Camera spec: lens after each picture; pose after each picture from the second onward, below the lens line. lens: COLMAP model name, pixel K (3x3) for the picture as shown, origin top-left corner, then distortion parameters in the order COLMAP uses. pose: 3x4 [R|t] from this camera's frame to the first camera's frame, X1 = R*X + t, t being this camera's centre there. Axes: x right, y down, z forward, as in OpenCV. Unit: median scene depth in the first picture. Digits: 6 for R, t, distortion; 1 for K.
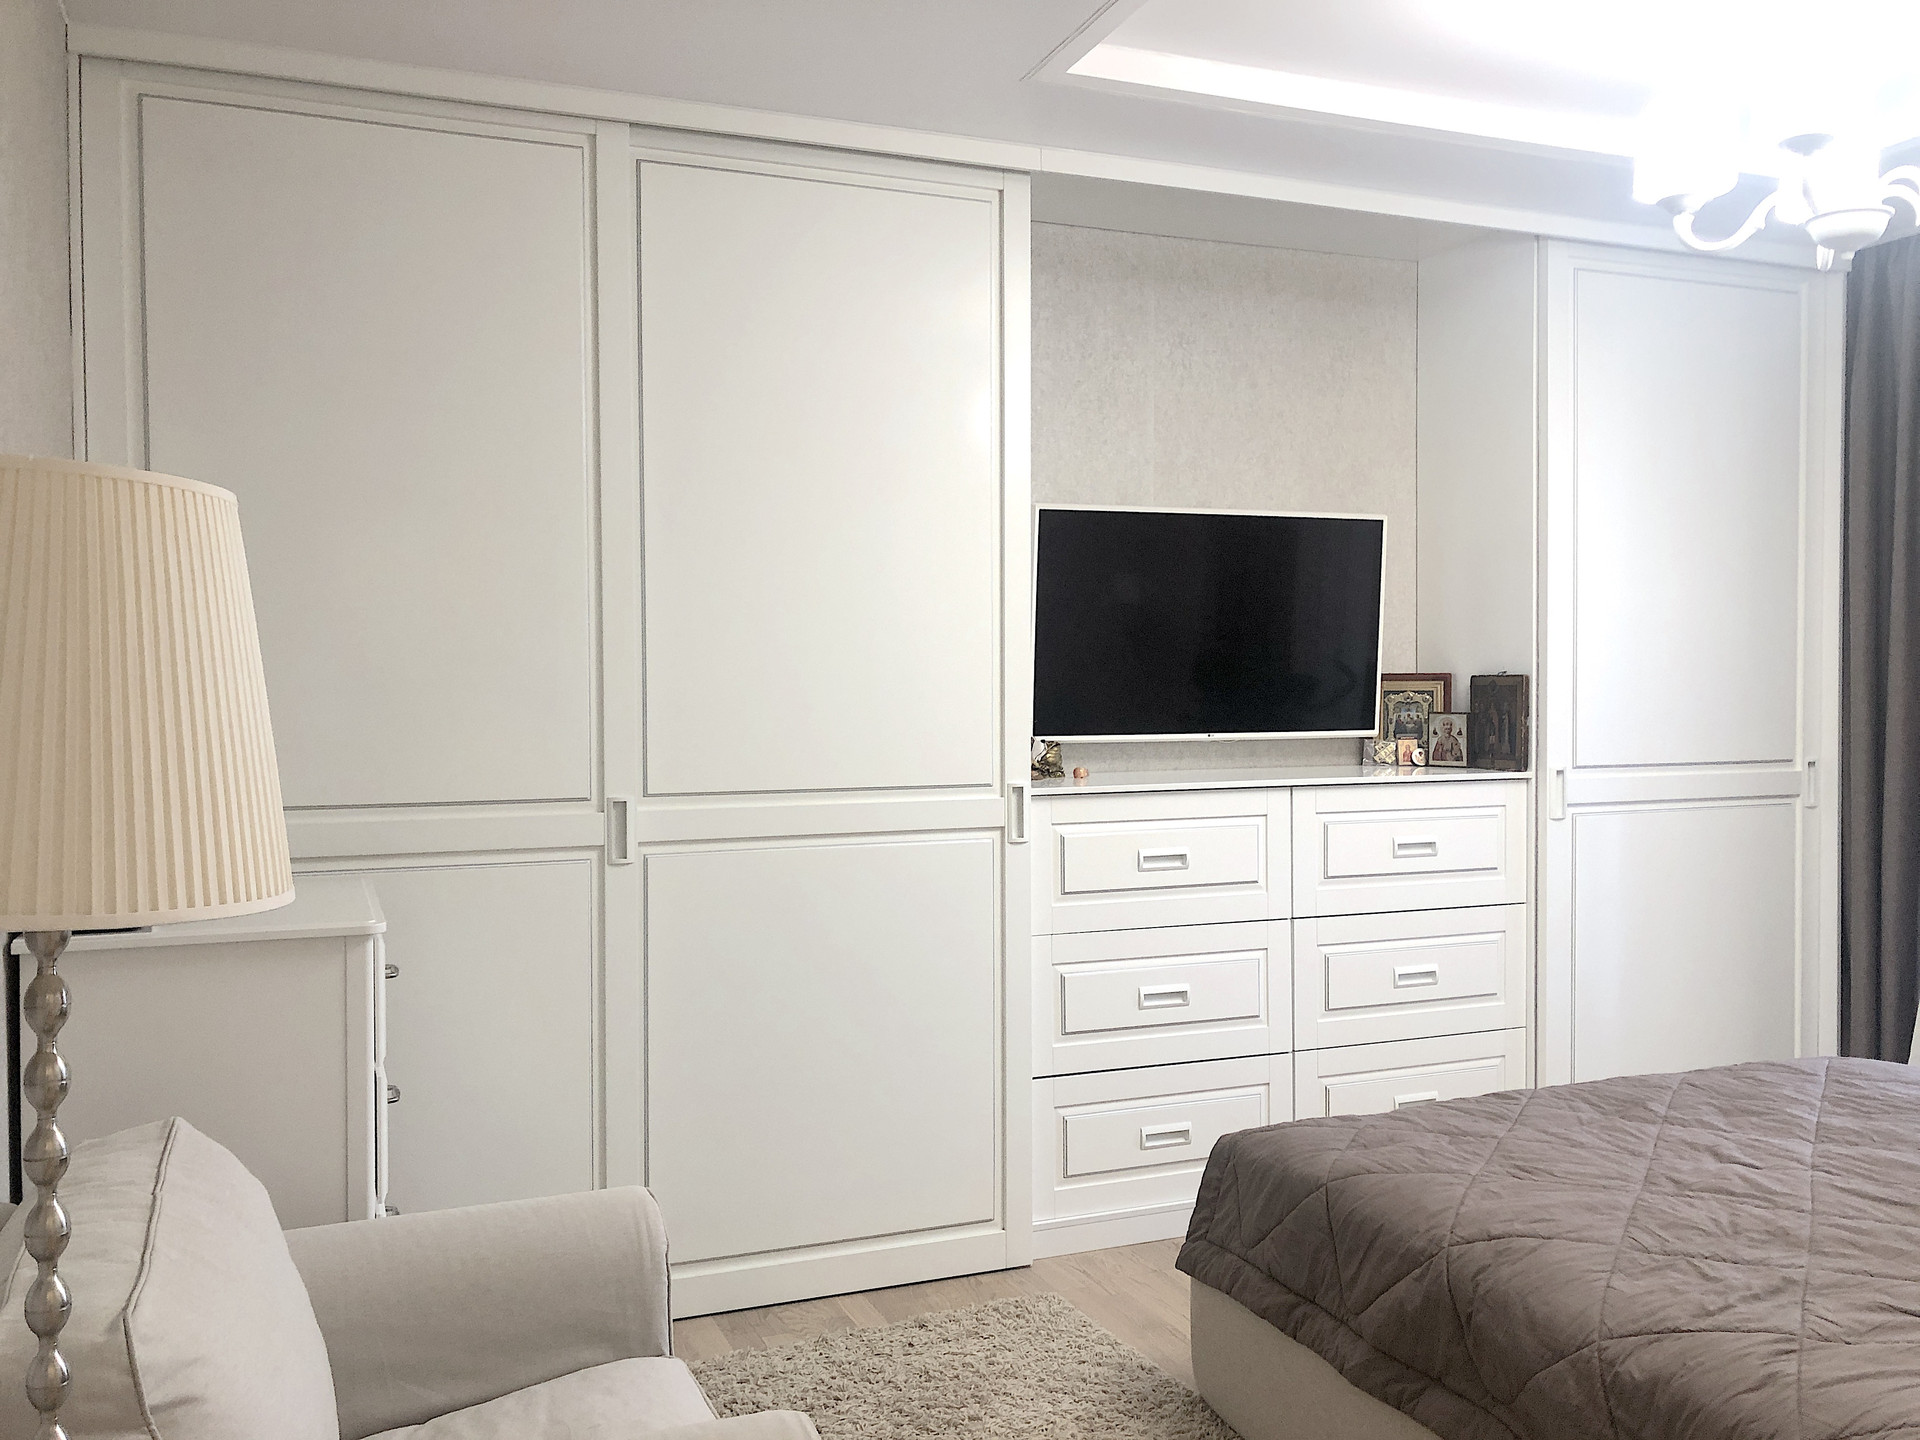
lens RADIAL K [[1573.3, 0, 948.5], [0, 1573.3, 726.4], [0, 0, 1]] dist [0.051027, -0.052481]
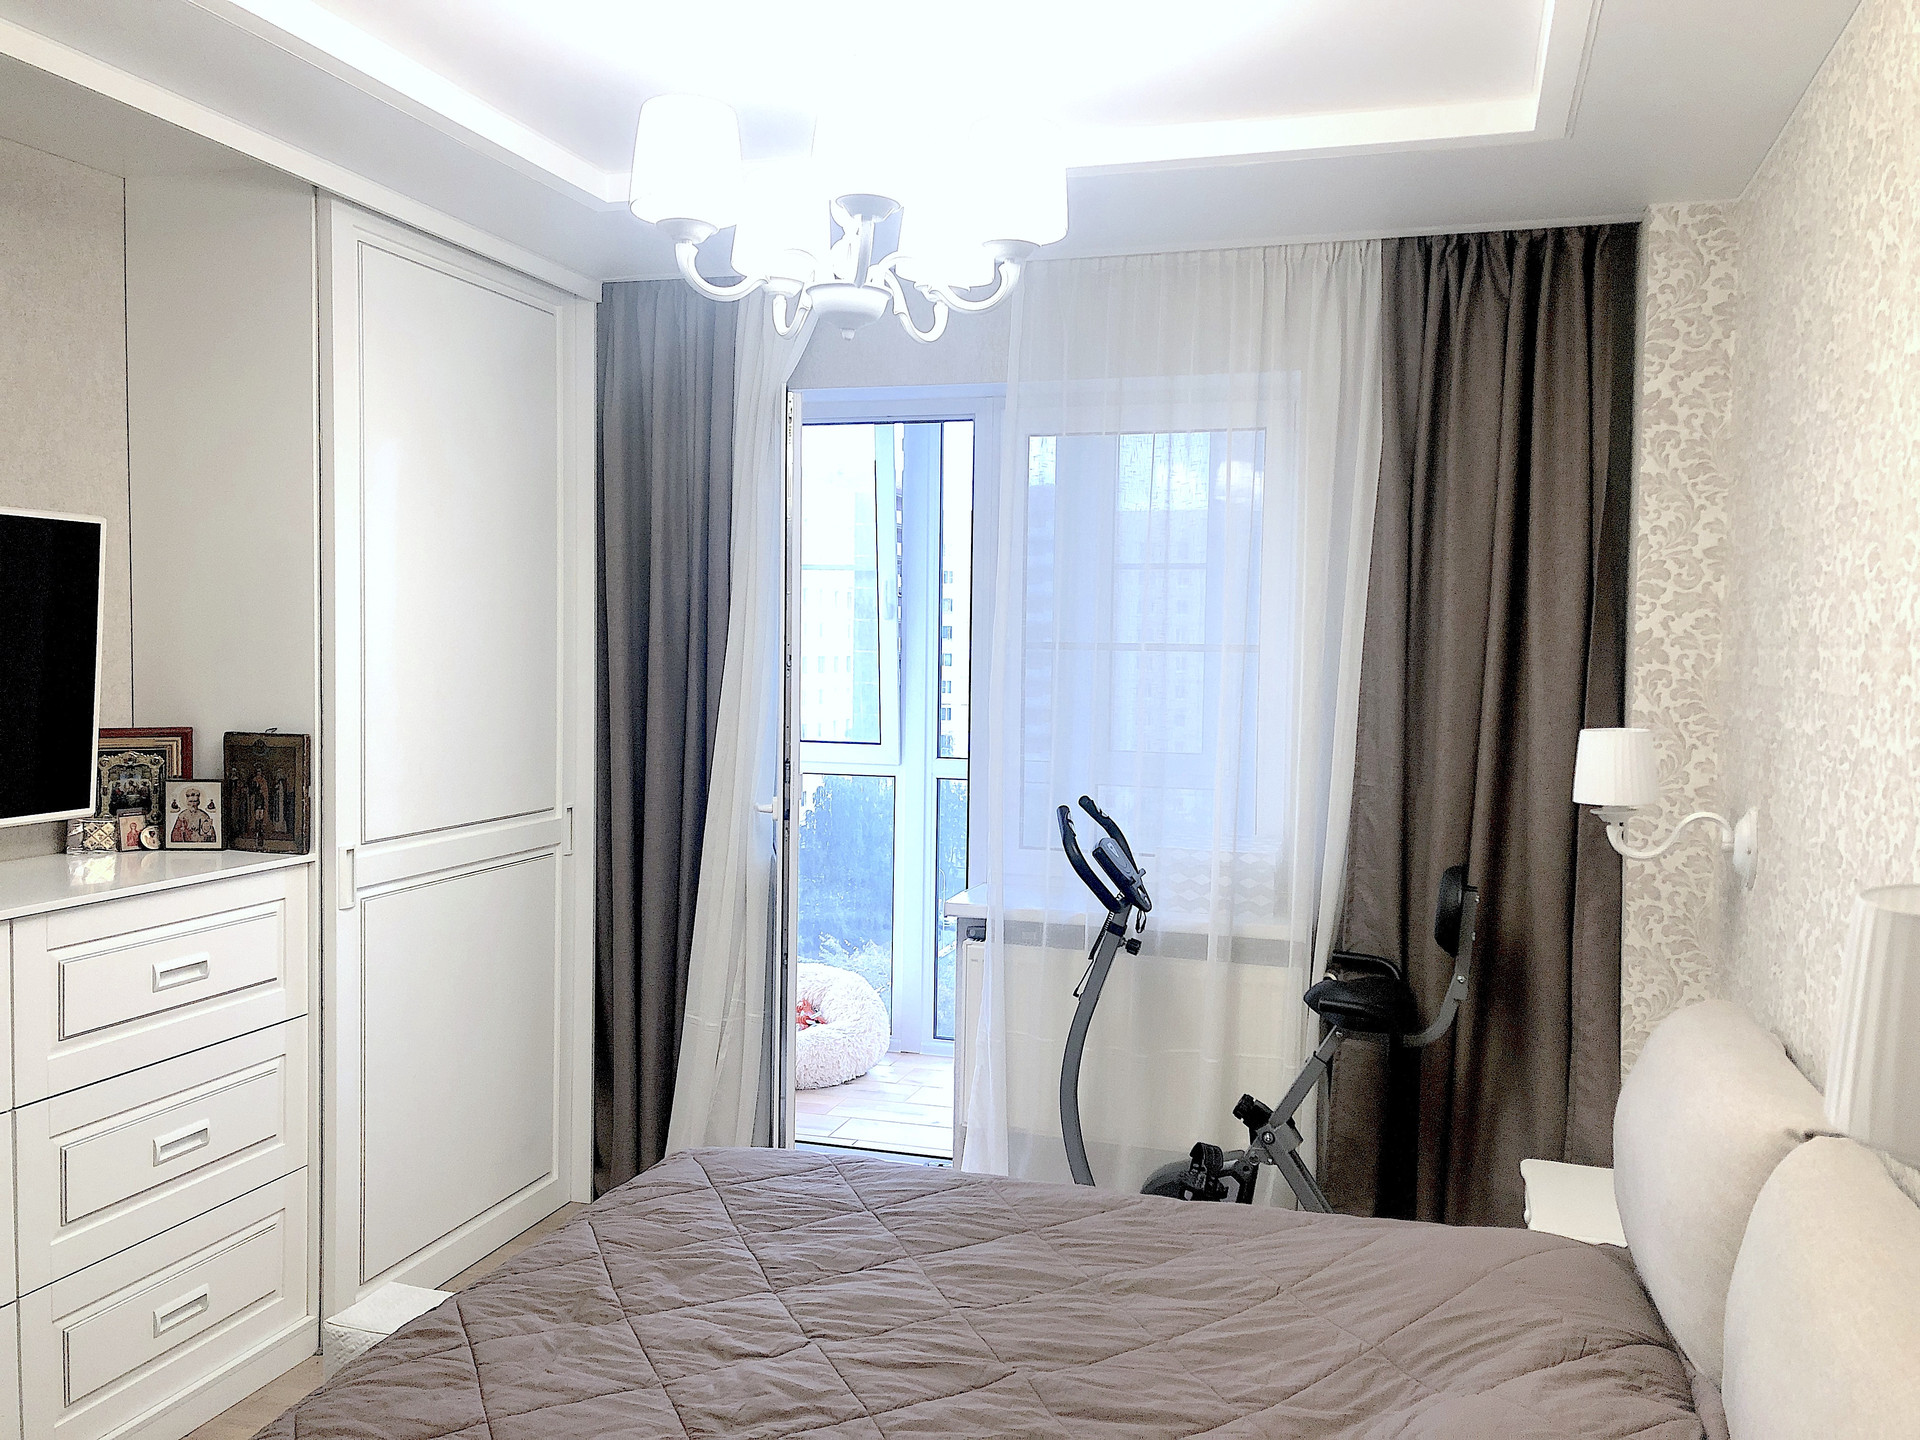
lens RADIAL K [[1573.3, 0, 972.1], [0, 1573.3, 729.2], [0, 0, 1]] dist [0.051027, -0.052481]
pose [[0.613224, -0.031718, 0.789272, -0.062310], [0.004304, 0.999313, 0.036815, -0.061435], [-0.789897, -0.019178, 0.612939, 0.230786]]
